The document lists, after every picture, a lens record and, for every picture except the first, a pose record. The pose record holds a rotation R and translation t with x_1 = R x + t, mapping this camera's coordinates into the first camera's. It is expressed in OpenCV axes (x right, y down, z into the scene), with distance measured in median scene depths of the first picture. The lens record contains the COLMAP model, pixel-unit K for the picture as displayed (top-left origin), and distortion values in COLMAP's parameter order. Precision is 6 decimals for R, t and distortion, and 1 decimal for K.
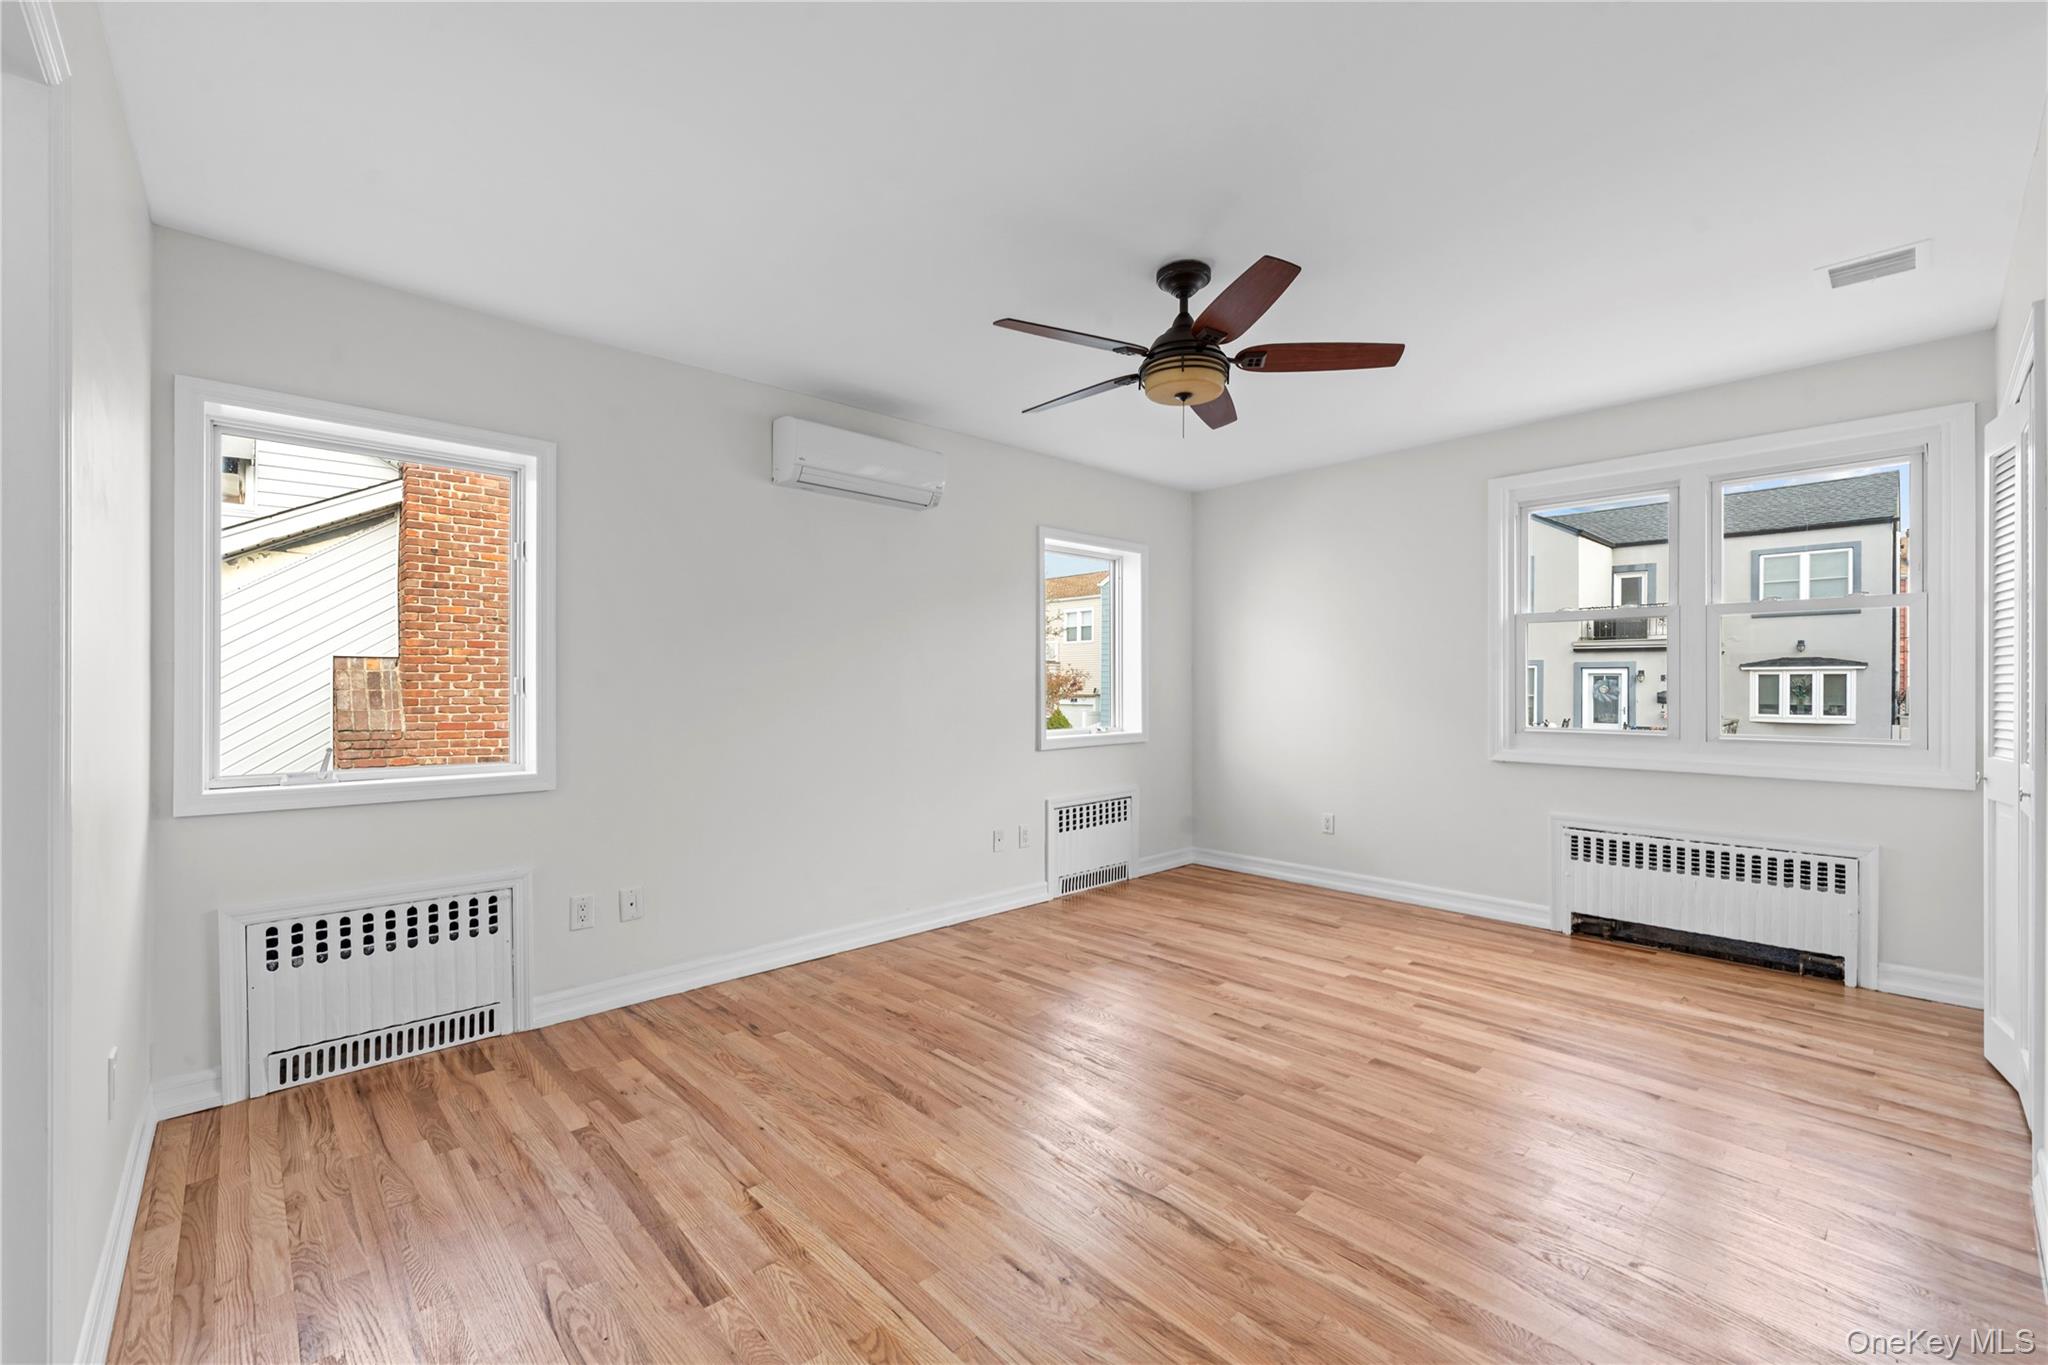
lens RADIAL K [[829.0, 0, 1023.3], [0, 829.0, 682.7], [0, 0, 1]] dist [0.000692, -0.002027]
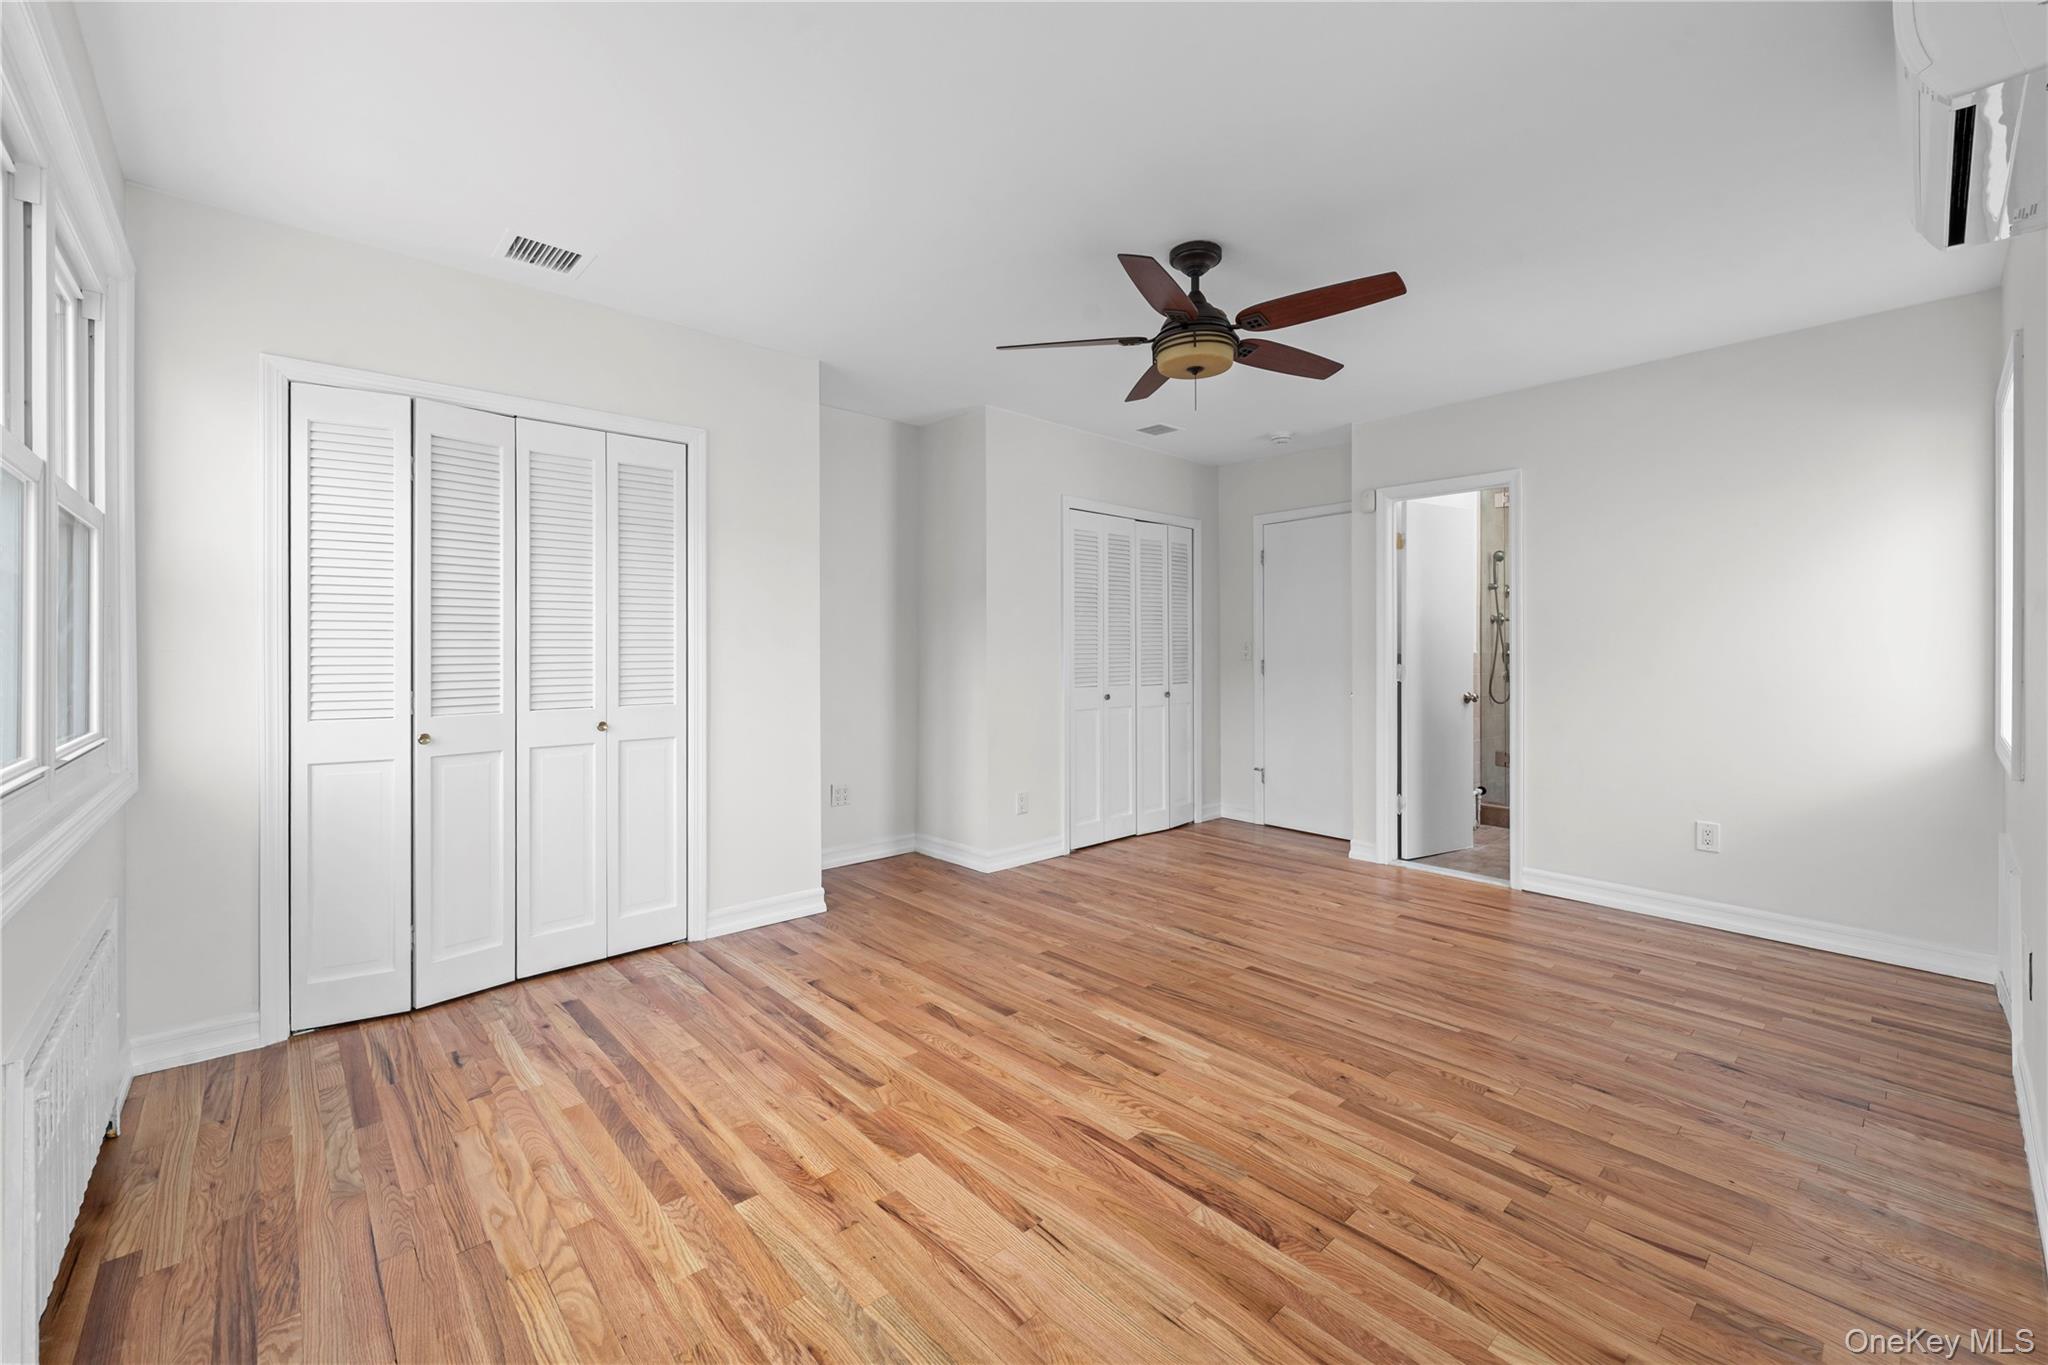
lens RADIAL K [[829.0, 0, 1023.6], [0, 829.0, 664.4], [0, 0, 1]] dist [0.000692, -0.002027]
pose [[-0.999968, 0.001802, 0.007822, 0.348640], [0.001870, 0.999961, 0.008683, 0.012937], [-0.007806, 0.008697, -0.999932, 1.770078]]
